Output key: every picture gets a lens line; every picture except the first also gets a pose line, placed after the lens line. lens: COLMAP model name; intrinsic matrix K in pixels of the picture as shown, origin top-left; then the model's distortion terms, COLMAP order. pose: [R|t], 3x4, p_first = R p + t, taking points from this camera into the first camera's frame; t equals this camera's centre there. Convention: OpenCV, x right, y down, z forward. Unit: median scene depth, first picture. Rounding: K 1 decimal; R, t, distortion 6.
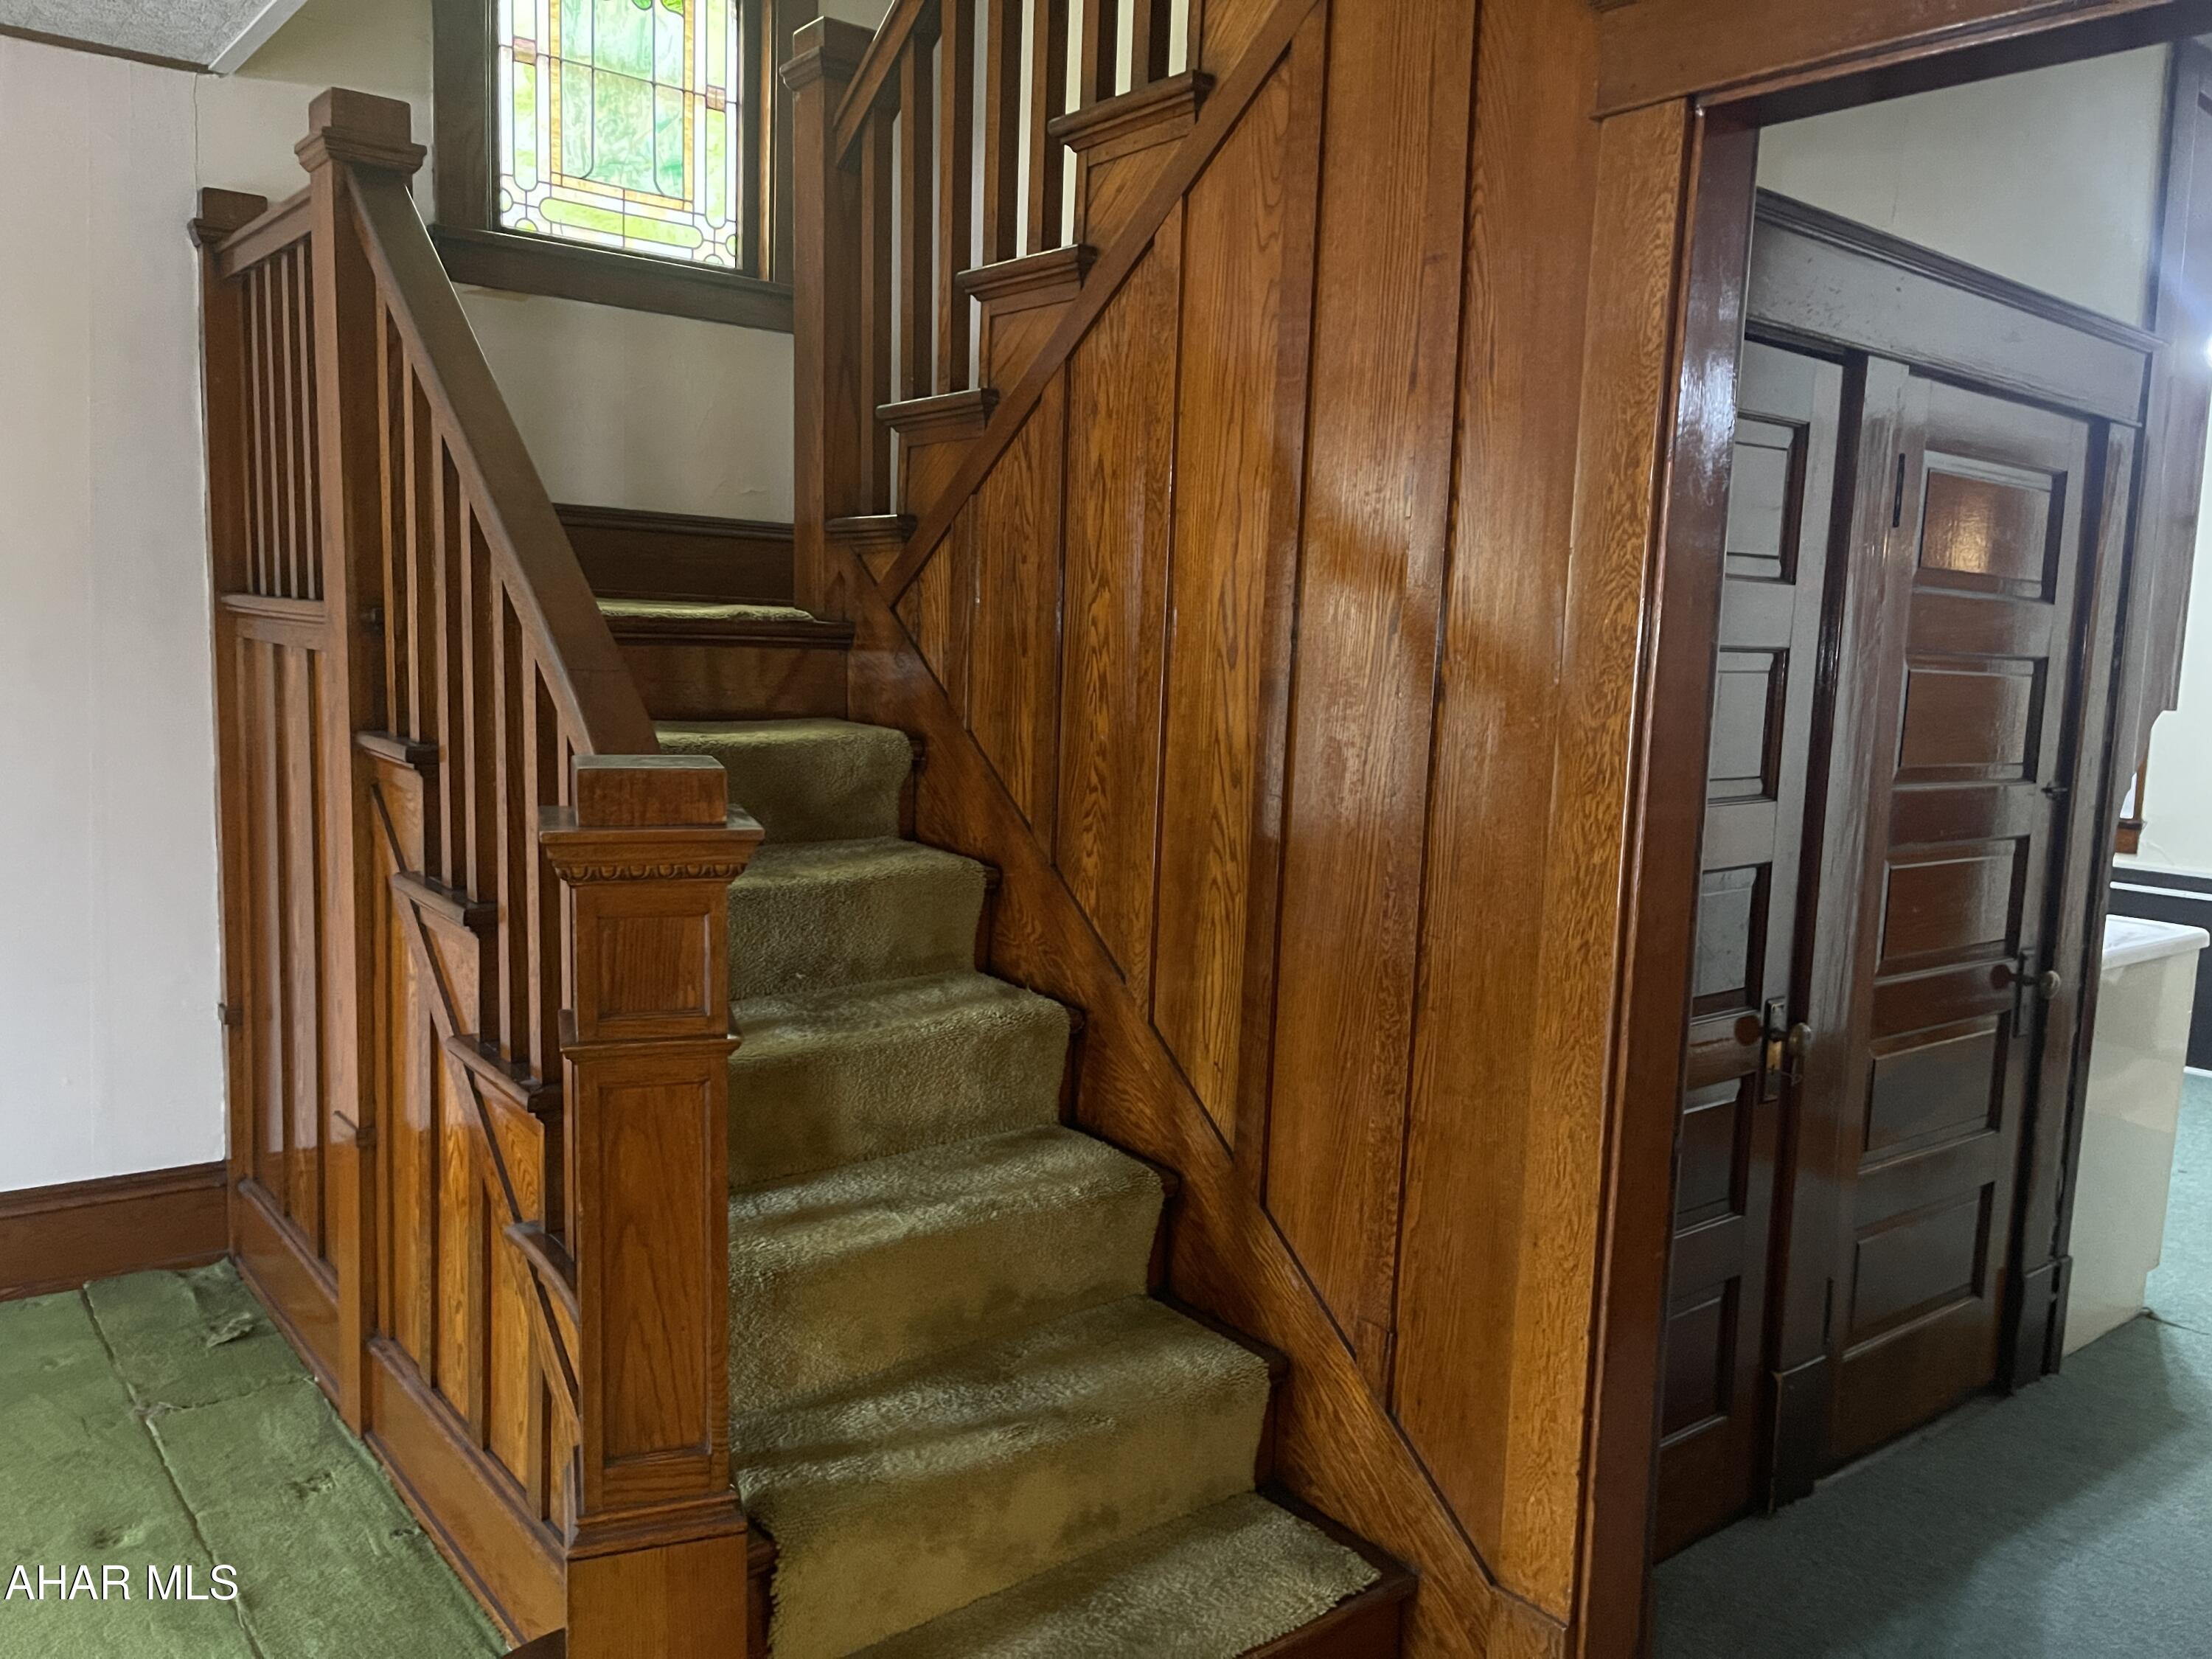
lens RADIAL K [[1665.9, 0, 1100.8], [0, 1665.9, 827.1], [0, 0, 1]] dist [0.091679, -0.121131]
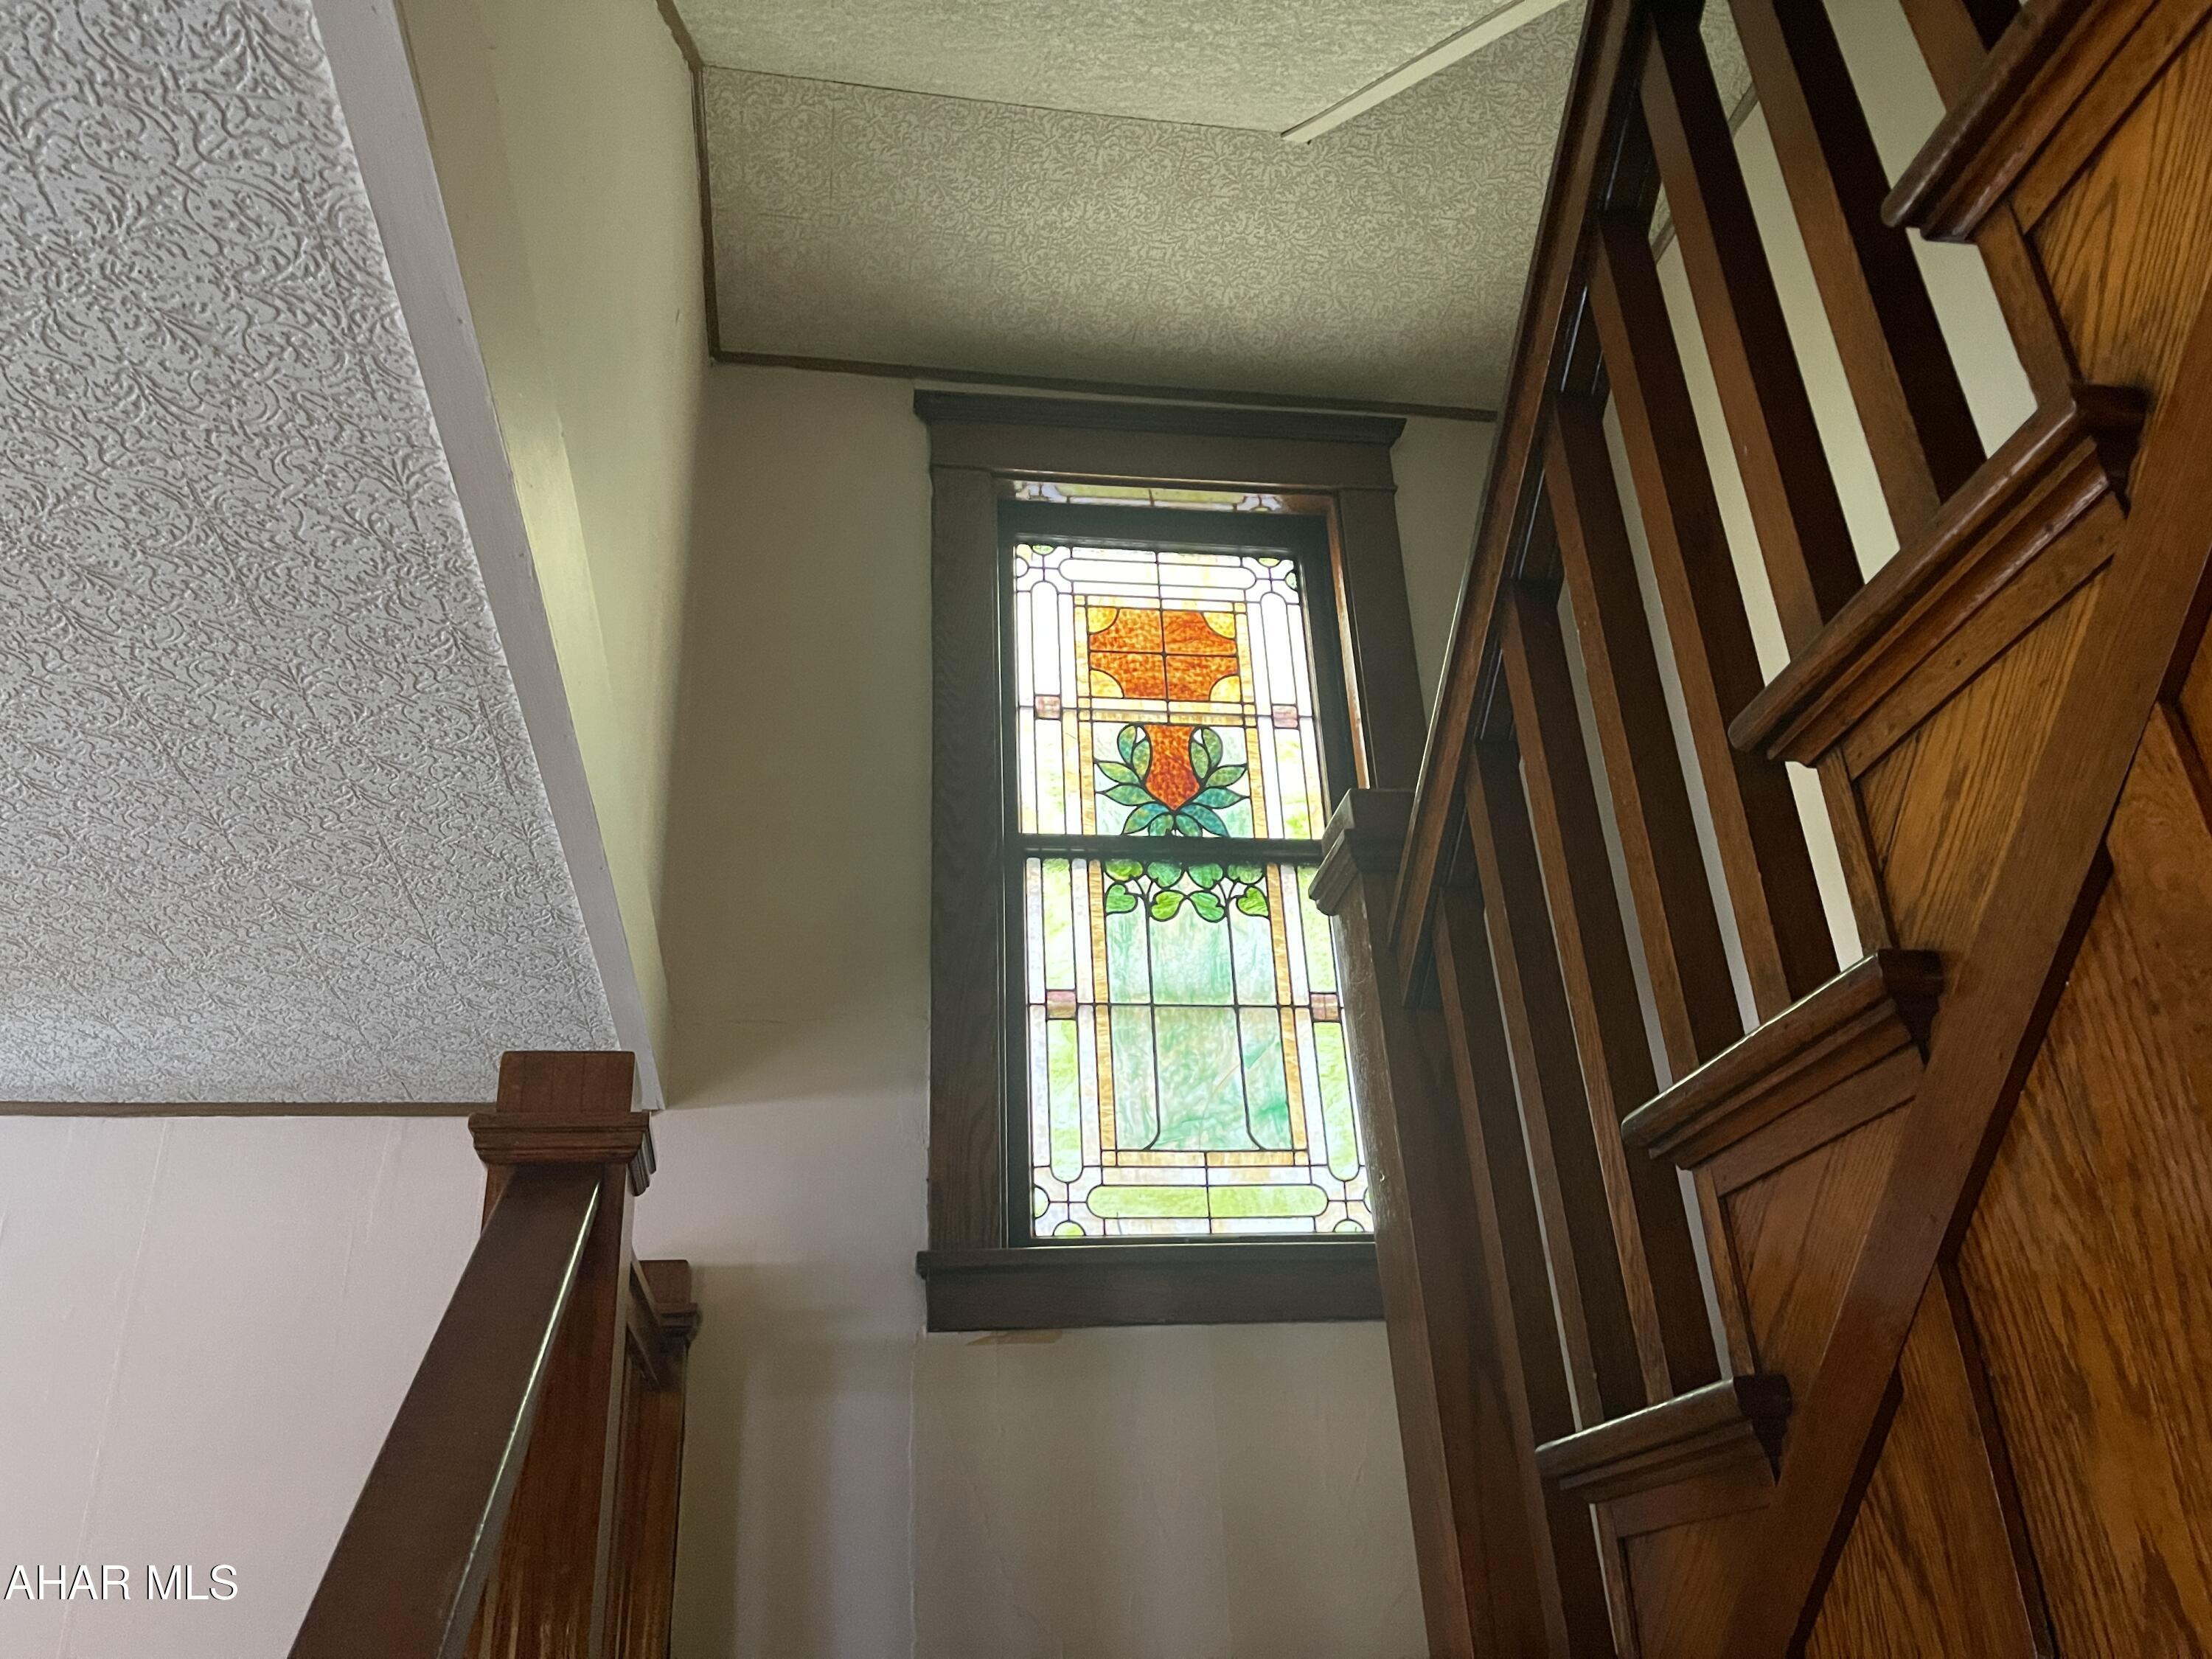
lens RADIAL K [[1665.9, 0, 1100.8], [0, 1665.9, 827.1], [0, 0, 1]] dist [0.091679, -0.121131]
pose [[0.865854, -0.290351, -0.407422, -0.001524], [0.019530, 0.833357, -0.552390, -0.115753], [0.499915, 0.470332, 0.727236, 0.435421]]
